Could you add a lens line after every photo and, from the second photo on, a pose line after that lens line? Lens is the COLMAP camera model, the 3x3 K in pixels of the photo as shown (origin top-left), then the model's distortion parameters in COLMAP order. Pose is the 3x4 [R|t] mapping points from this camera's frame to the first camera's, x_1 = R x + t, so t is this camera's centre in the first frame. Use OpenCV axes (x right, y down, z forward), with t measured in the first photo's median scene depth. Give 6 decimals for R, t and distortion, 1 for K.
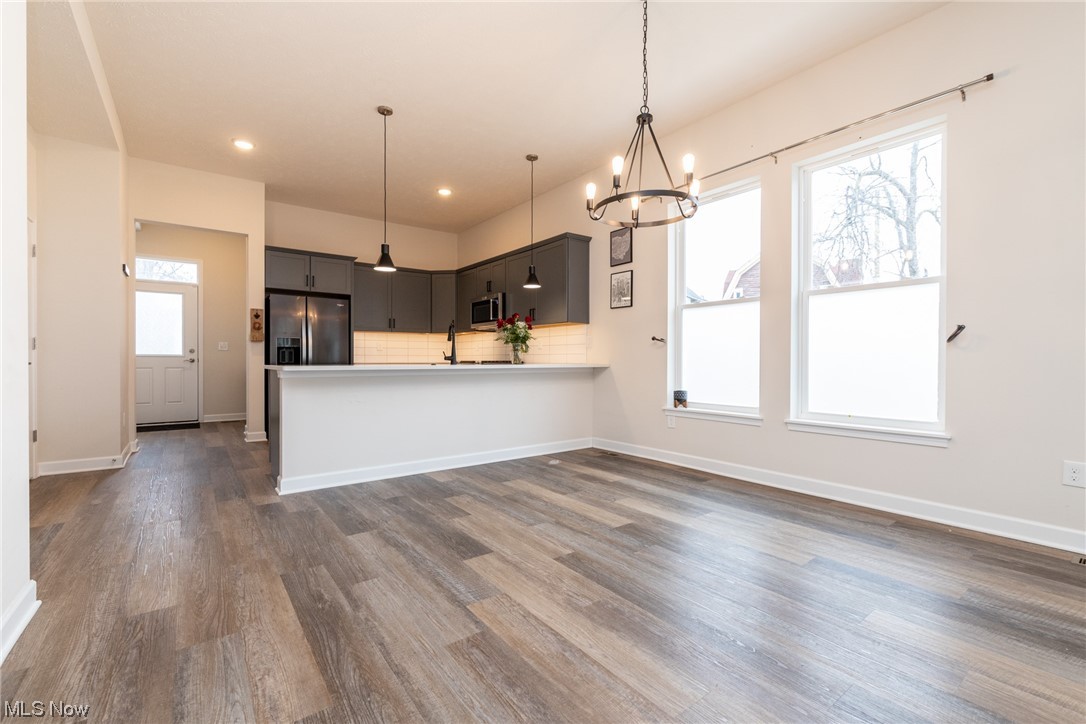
lens RADIAL K [[481.9, 0, 543.0], [0, 481.9, 362.0], [0, 0, 1]] dist [-0.000777, -0.000089]
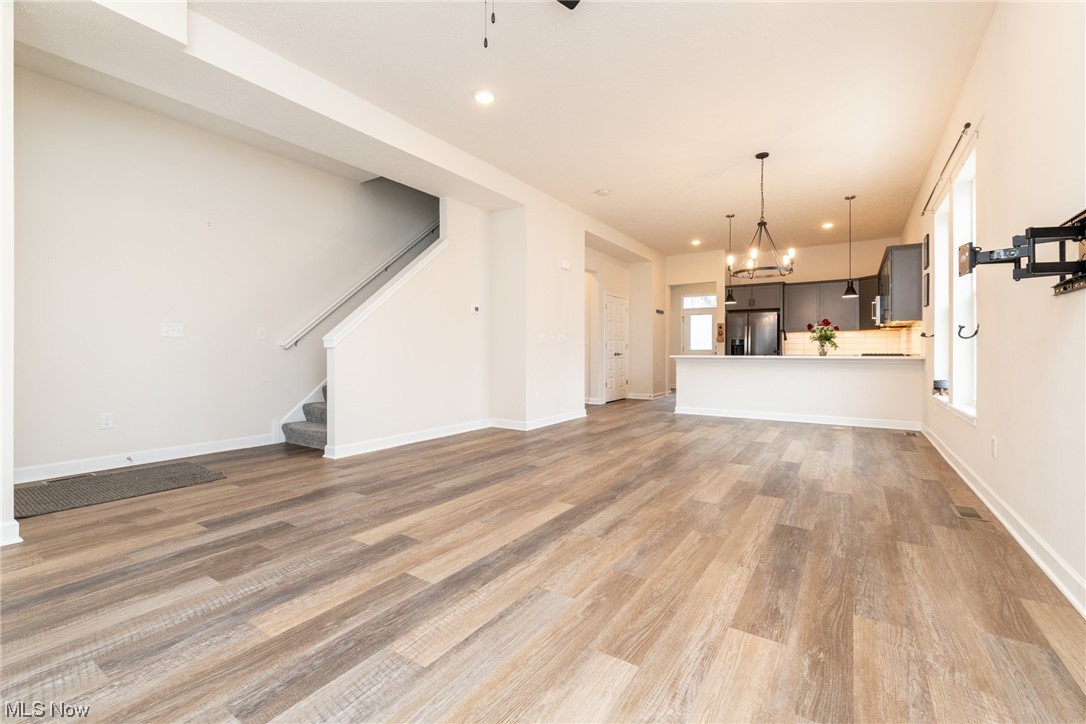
lens RADIAL K [[463.2, 0, 537.5], [0, 463.2, 362.0], [0, 0, 1]] dist [0.000197, -0.000057]
pose [[0.344241, 0.019630, -0.938676, 0.740791], [-0.000688, 0.999786, 0.020655, -0.004078], [0.938881, -0.006465, 0.344181, -0.196324]]
